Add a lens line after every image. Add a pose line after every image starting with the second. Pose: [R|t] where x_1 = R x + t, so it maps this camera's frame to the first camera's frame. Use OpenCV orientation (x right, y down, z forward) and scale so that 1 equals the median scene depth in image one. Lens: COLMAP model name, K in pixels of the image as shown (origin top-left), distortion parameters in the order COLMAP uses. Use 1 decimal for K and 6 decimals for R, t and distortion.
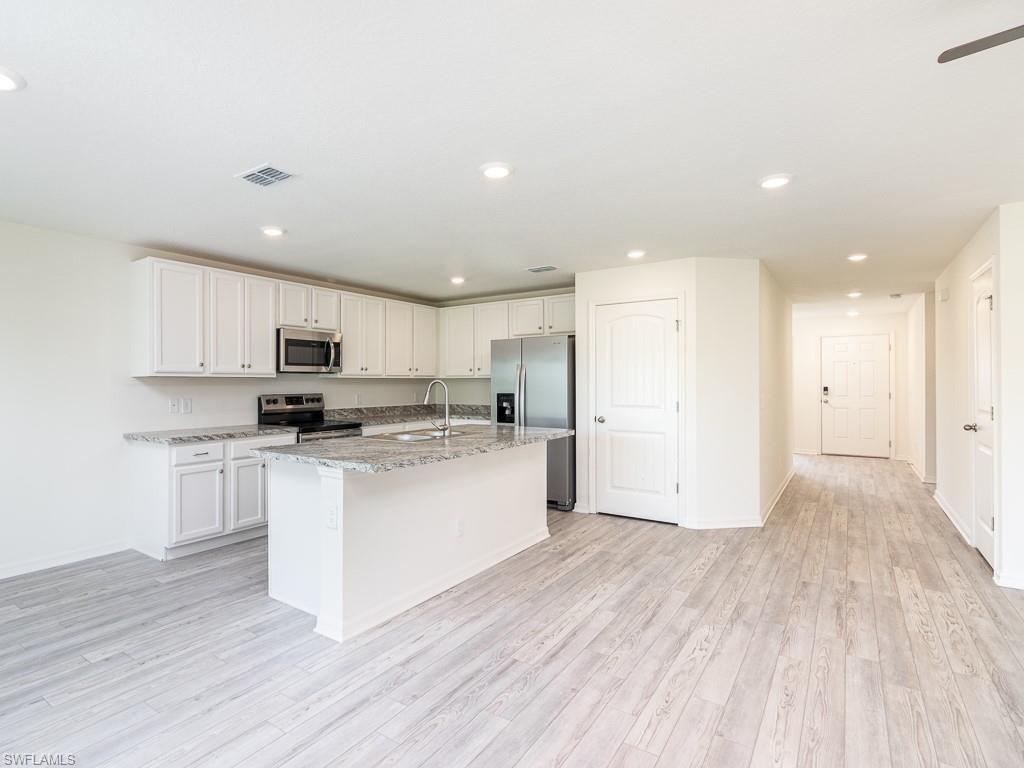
lens RADIAL K [[539.1, 0, 420.4], [0, 539.1, 396.3], [0, 0, 1]] dist [0.008428, -0.001776]
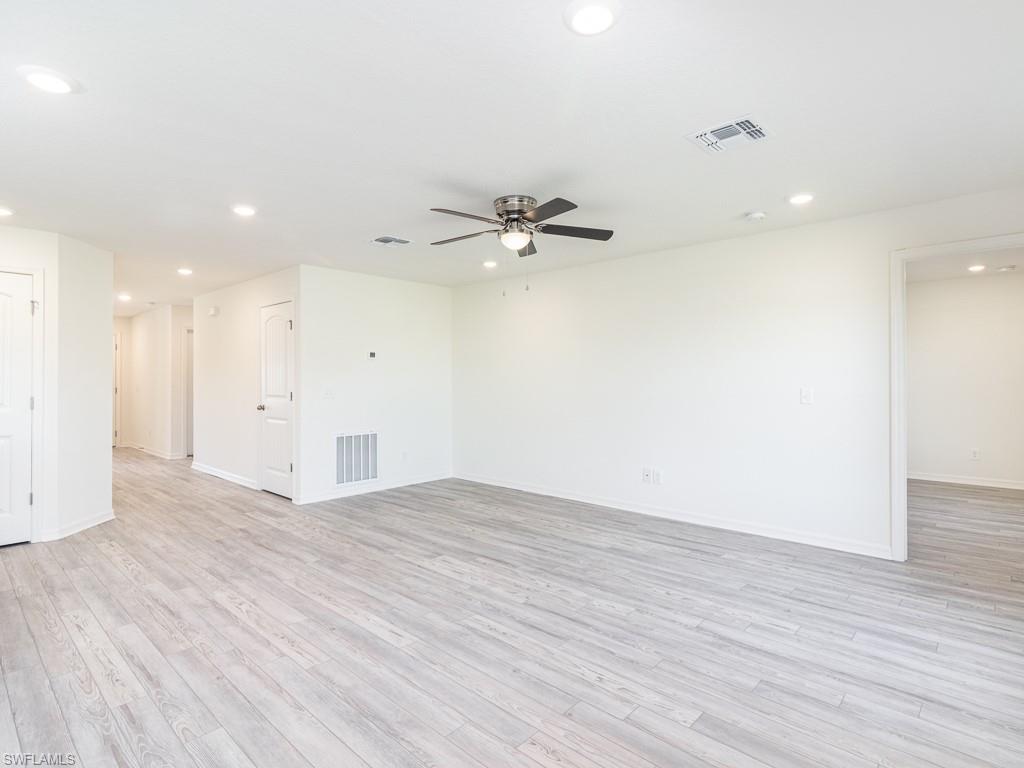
lens RADIAL K [[546.6, 0, 508.3], [0, 546.6, 389.4], [0, 0, 1]] dist [-0.007809, 0.002199]
pose [[0.085151, -0.015665, 0.996245, -0.317885], [0.027769, 0.999525, 0.013343, 0.007703], [-0.995981, 0.026529, 0.085546, 0.180403]]
